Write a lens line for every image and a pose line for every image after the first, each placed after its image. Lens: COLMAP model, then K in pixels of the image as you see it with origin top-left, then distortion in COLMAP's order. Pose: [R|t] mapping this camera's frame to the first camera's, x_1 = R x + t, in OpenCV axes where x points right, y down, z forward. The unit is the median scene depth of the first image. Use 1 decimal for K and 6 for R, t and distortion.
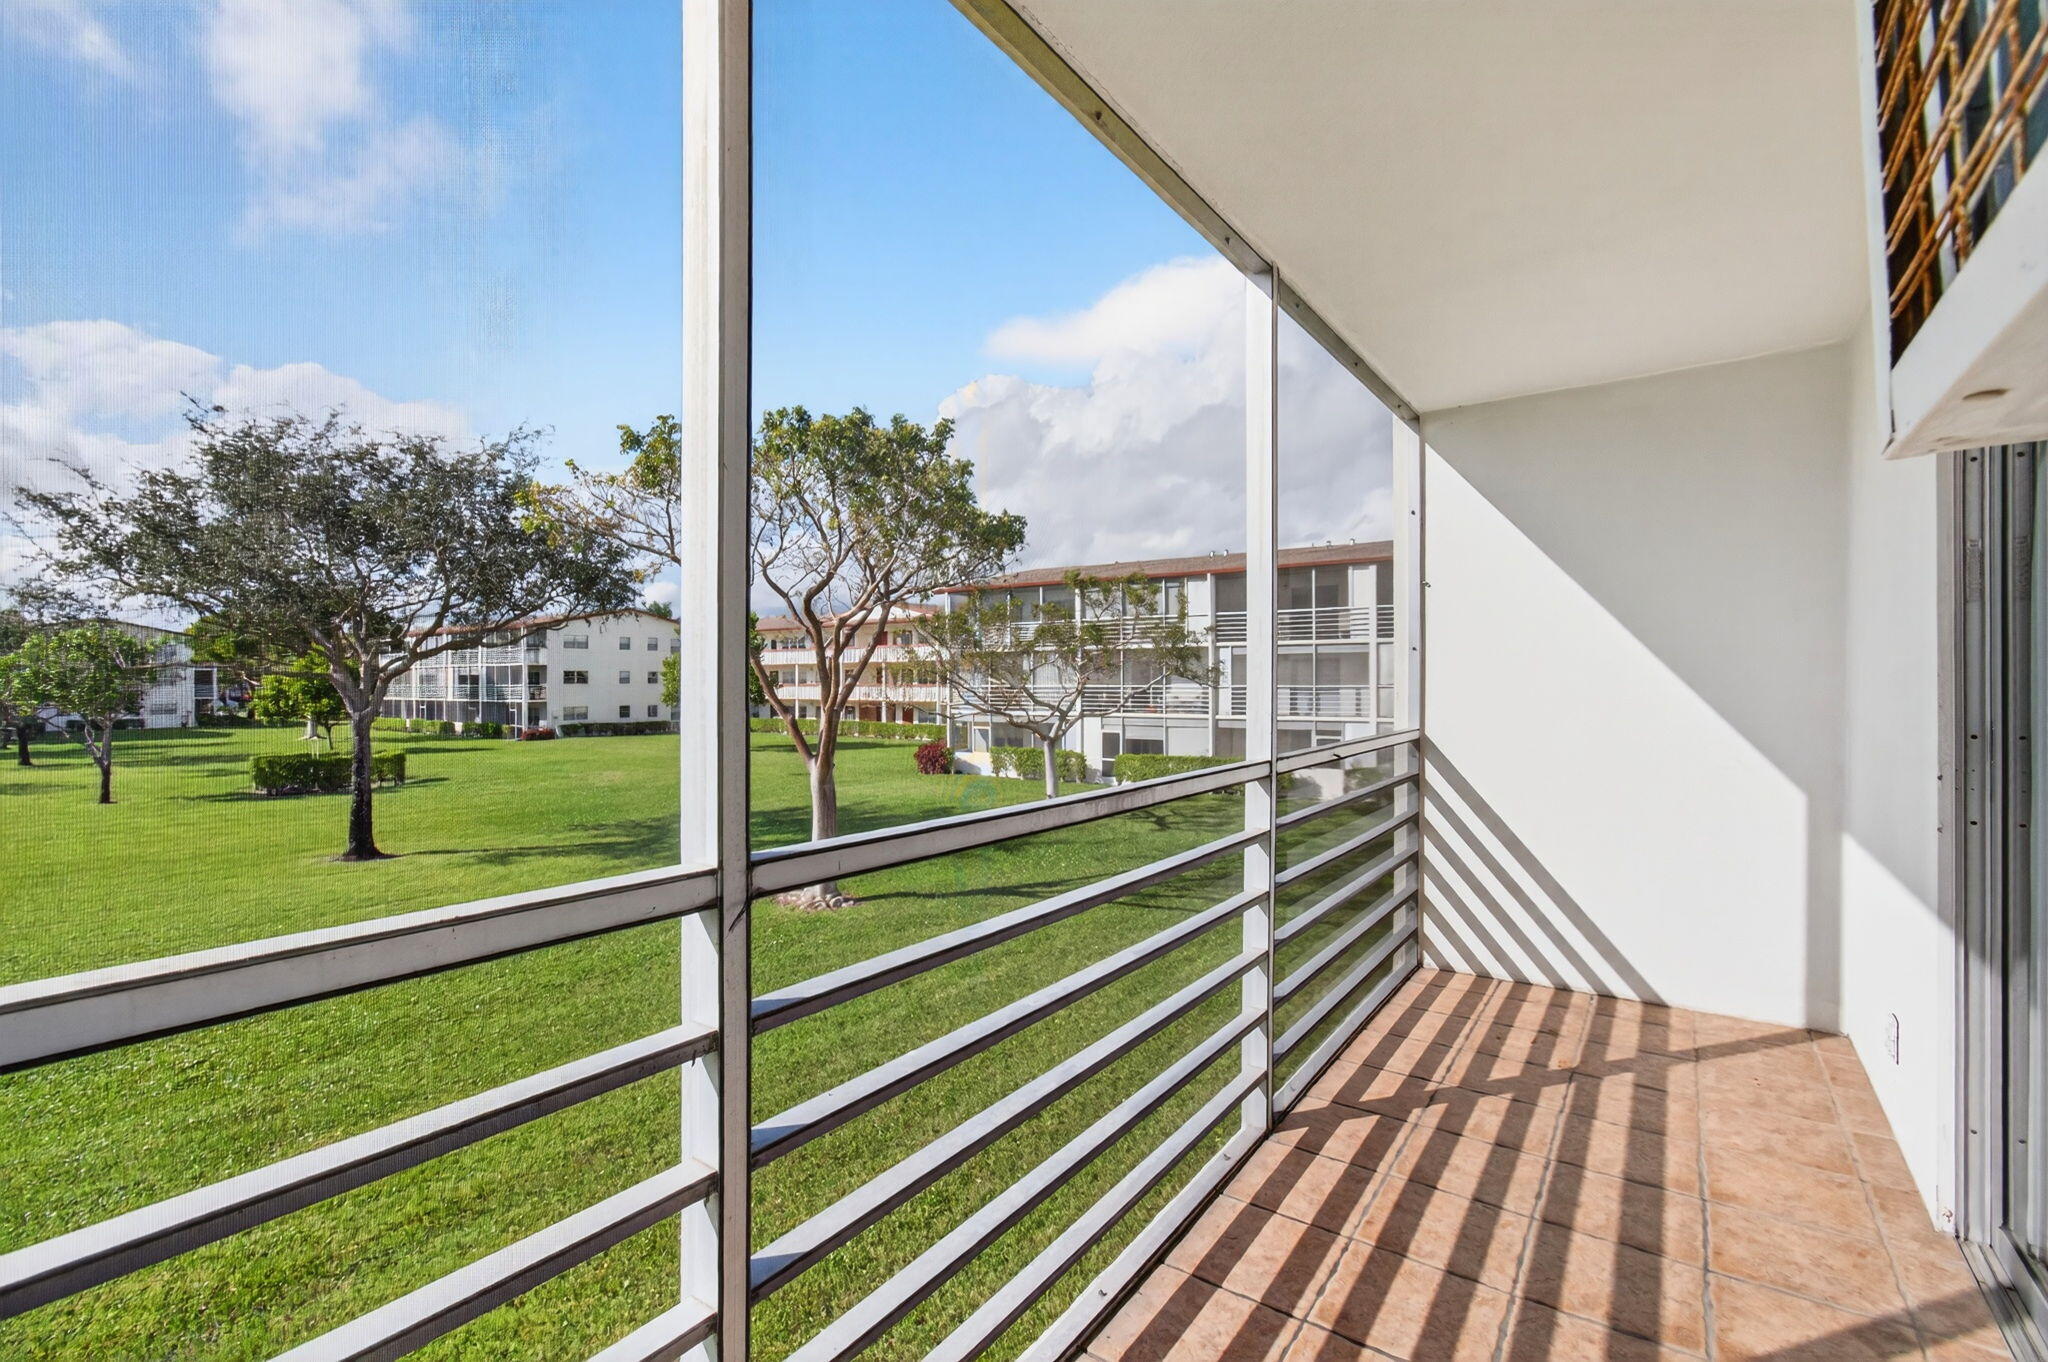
lens RADIAL K [[910.4, 0, 981.1], [0, 910.4, 680.4], [0, 0, 1]] dist [0.043908, -0.010231]
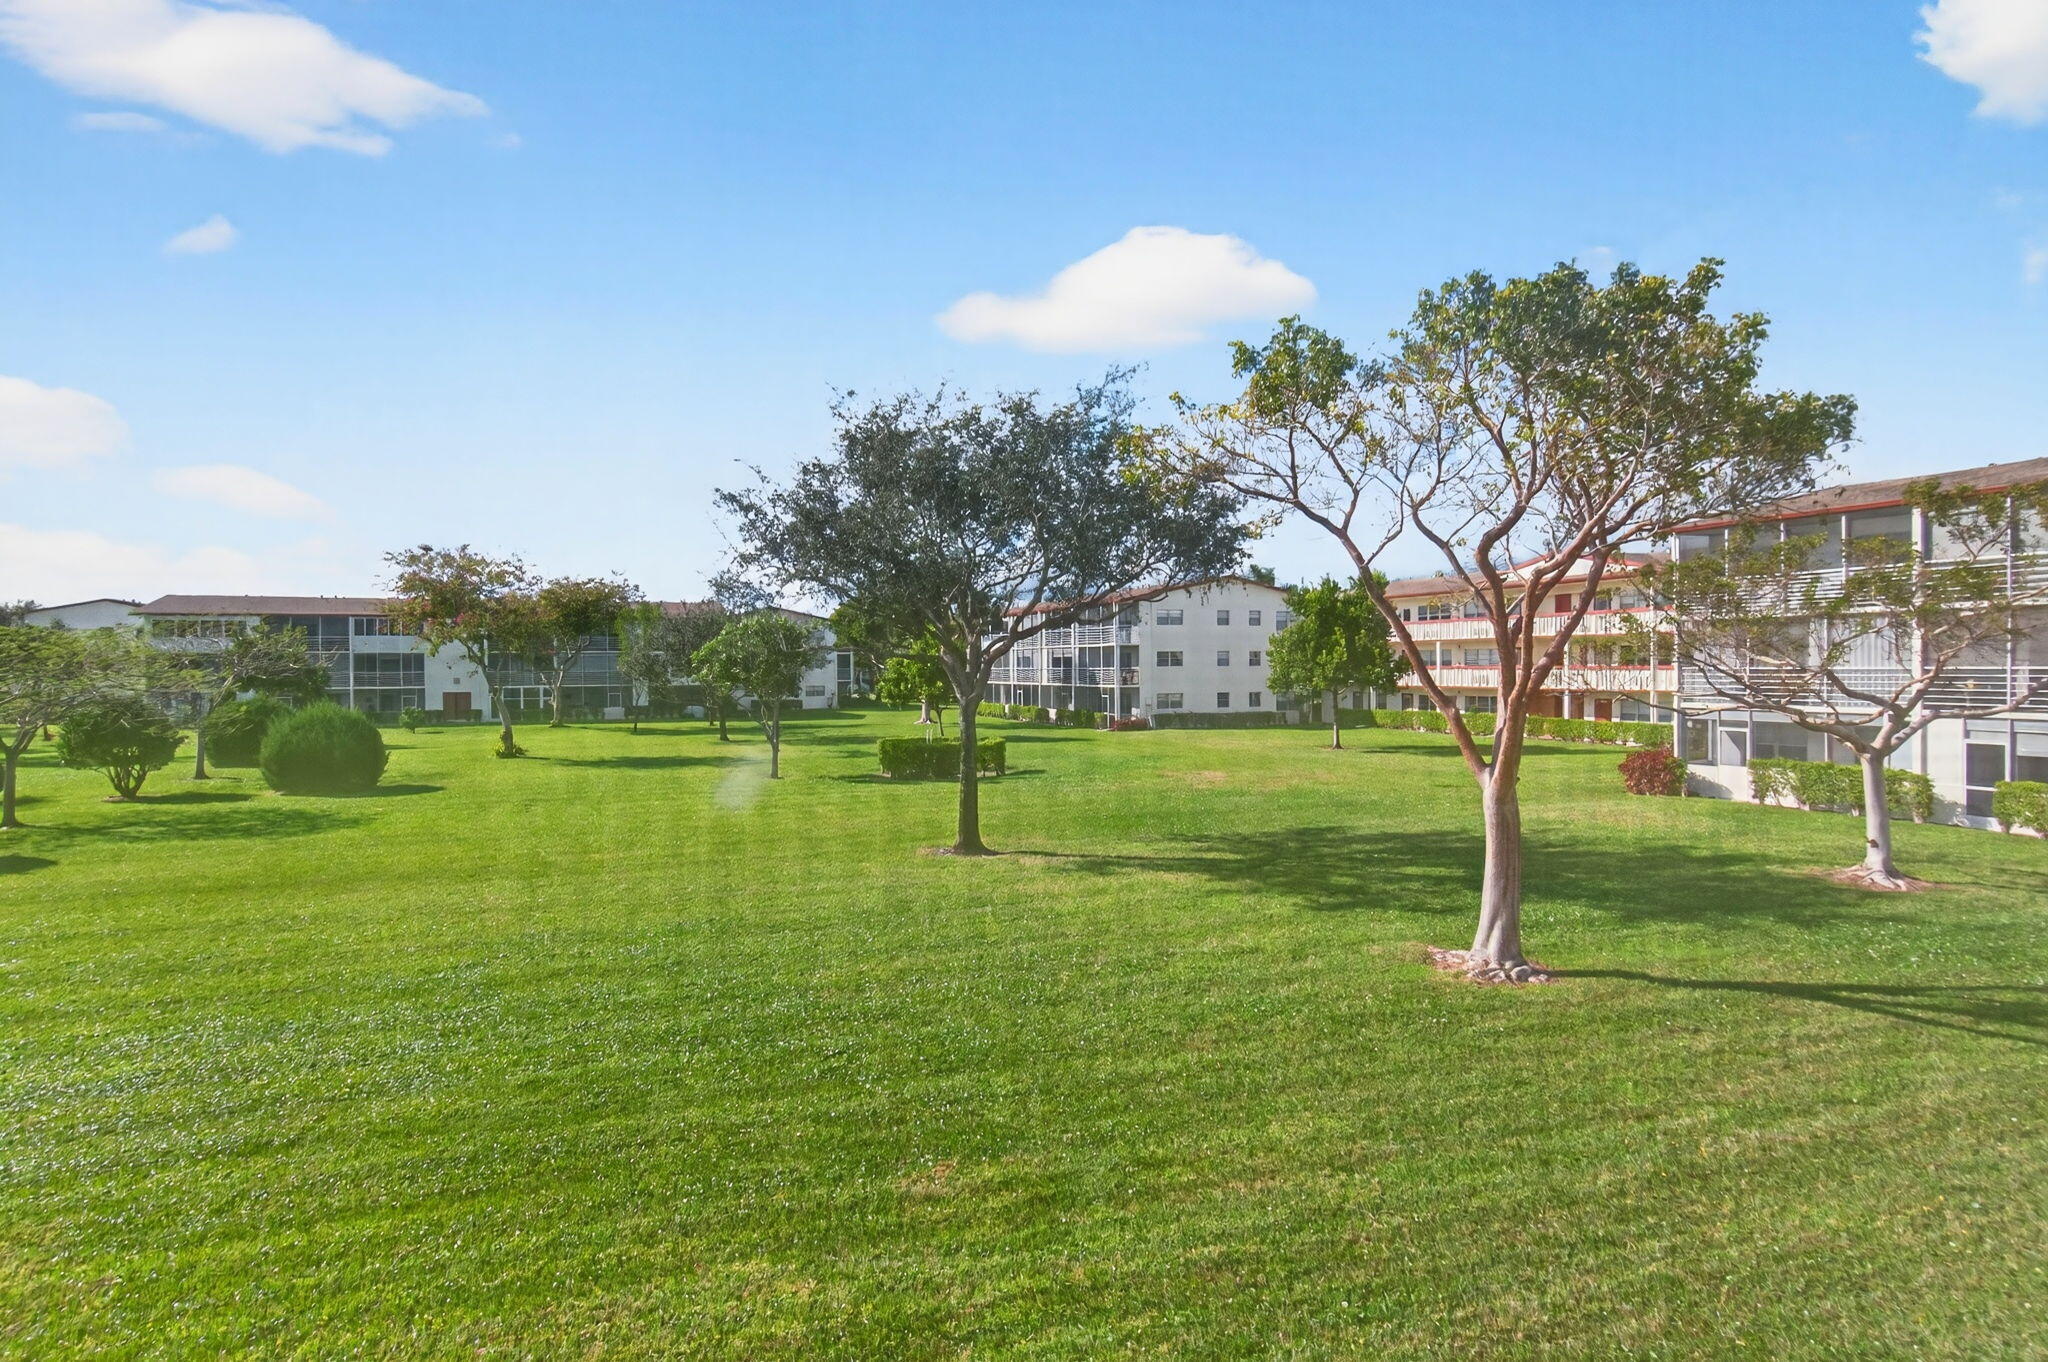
lens RADIAL K [[1142.4, 0, 1024.0], [0, 1142.4, 681.0], [0, 0, 1]] dist [0.005316, 0.001685]
pose [[0.857747, 0.005456, -0.514043, -0.025311], [0.003167, 0.999869, 0.015897, 0.000055], [0.514062, -0.015264, 0.857617, 0.036930]]
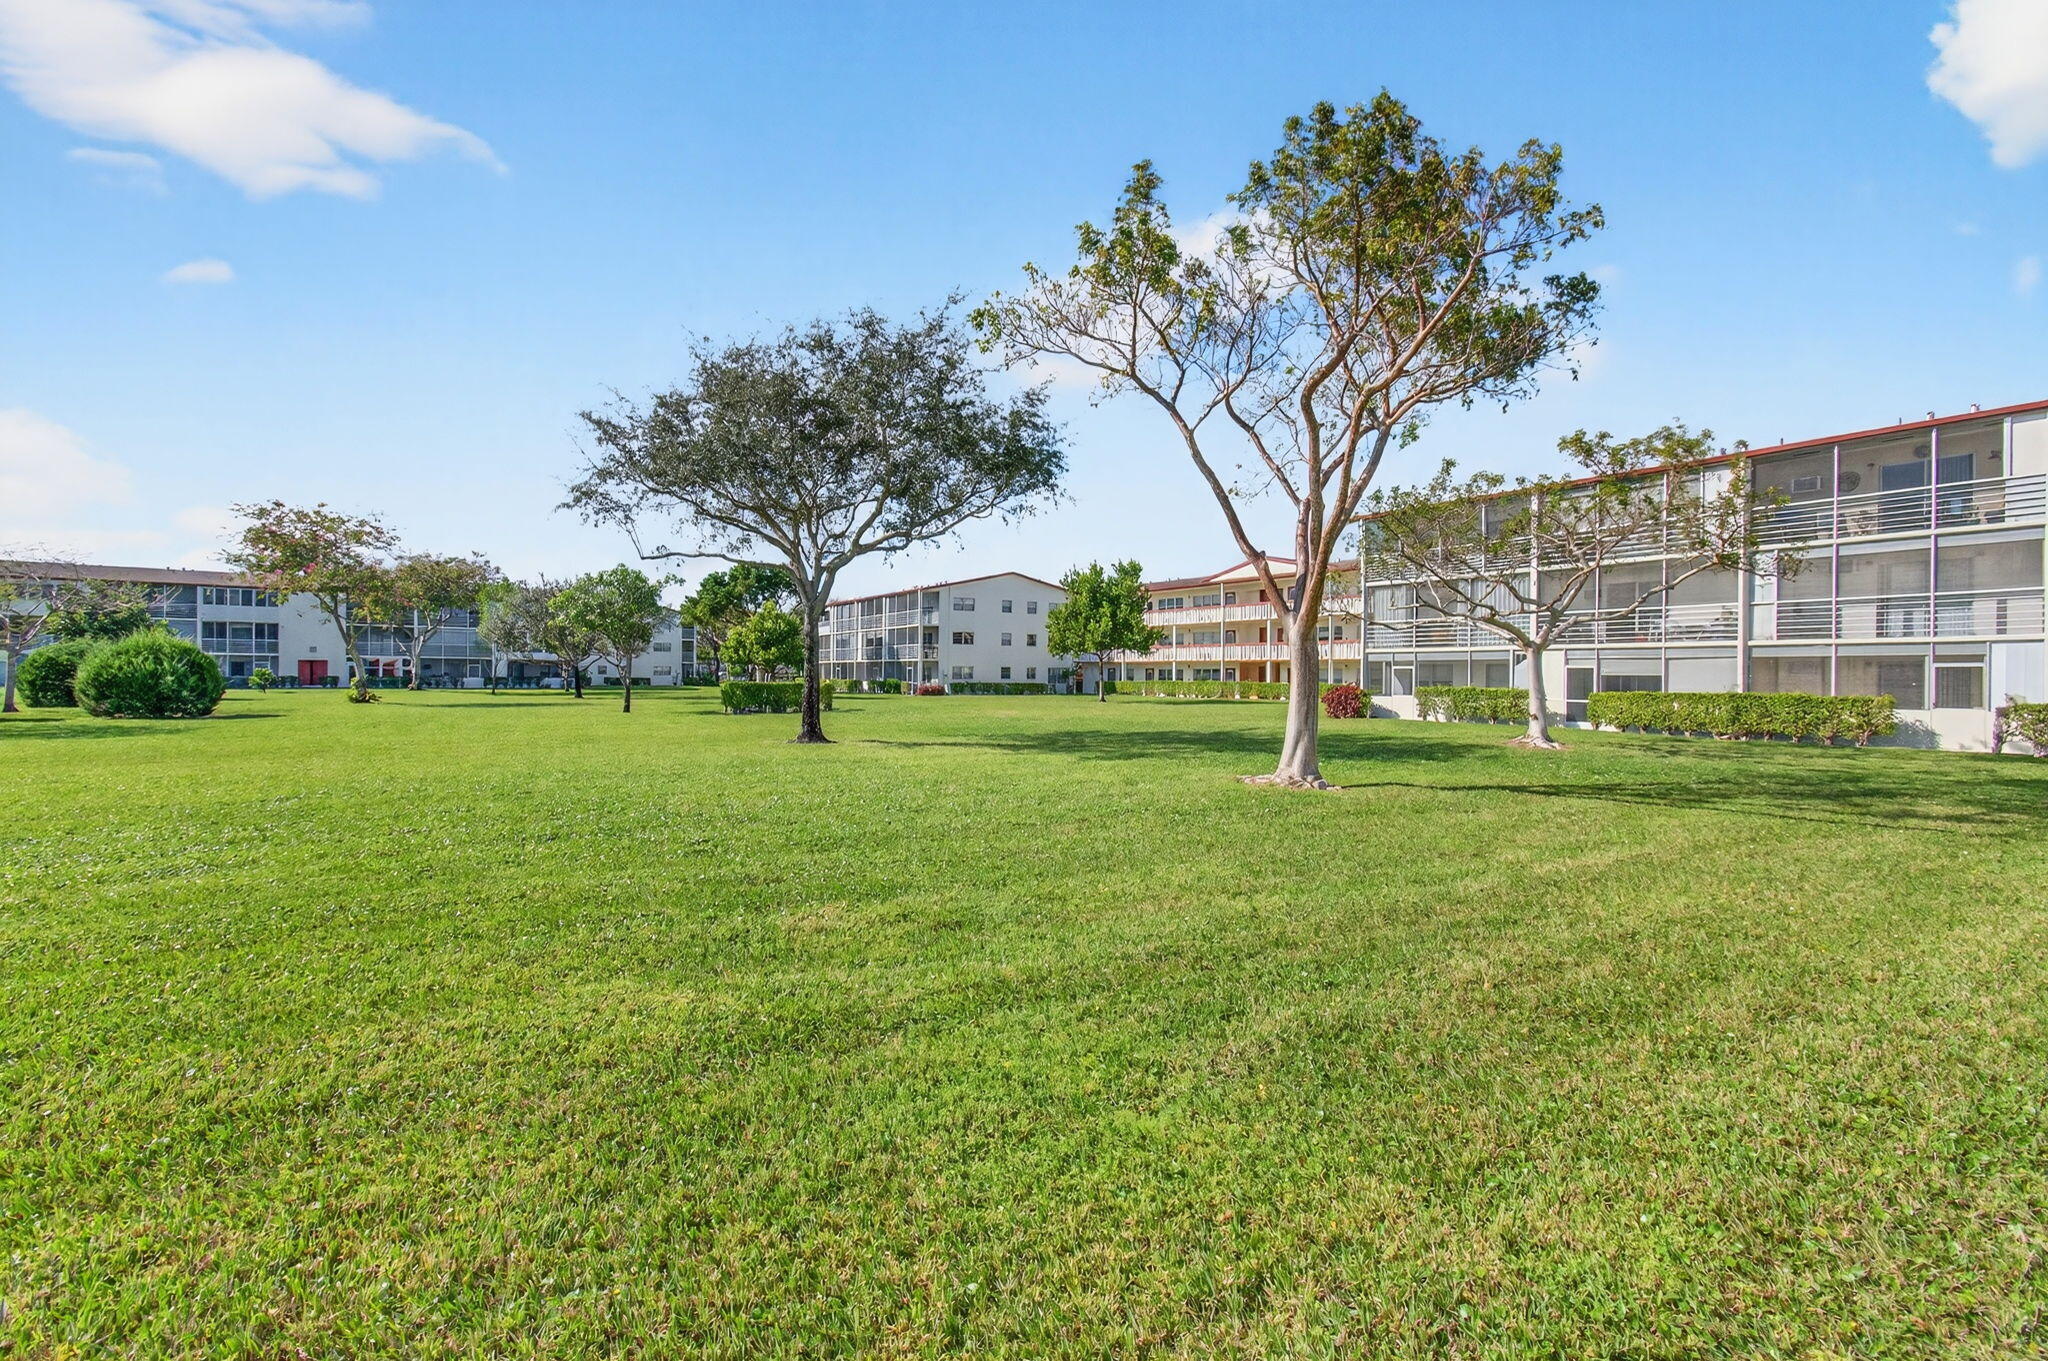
lens RADIAL K [[917.2, 0, 1022.7], [0, 917.2, 667.7], [0, 0, 1]] dist [-0.033680, 0.036235]
pose [[0.942258, 0.015942, -0.334508, -0.107879], [-0.013582, 0.999864, 0.009394, 0.106037], [0.334612, -0.004308, 0.942346, 0.115948]]
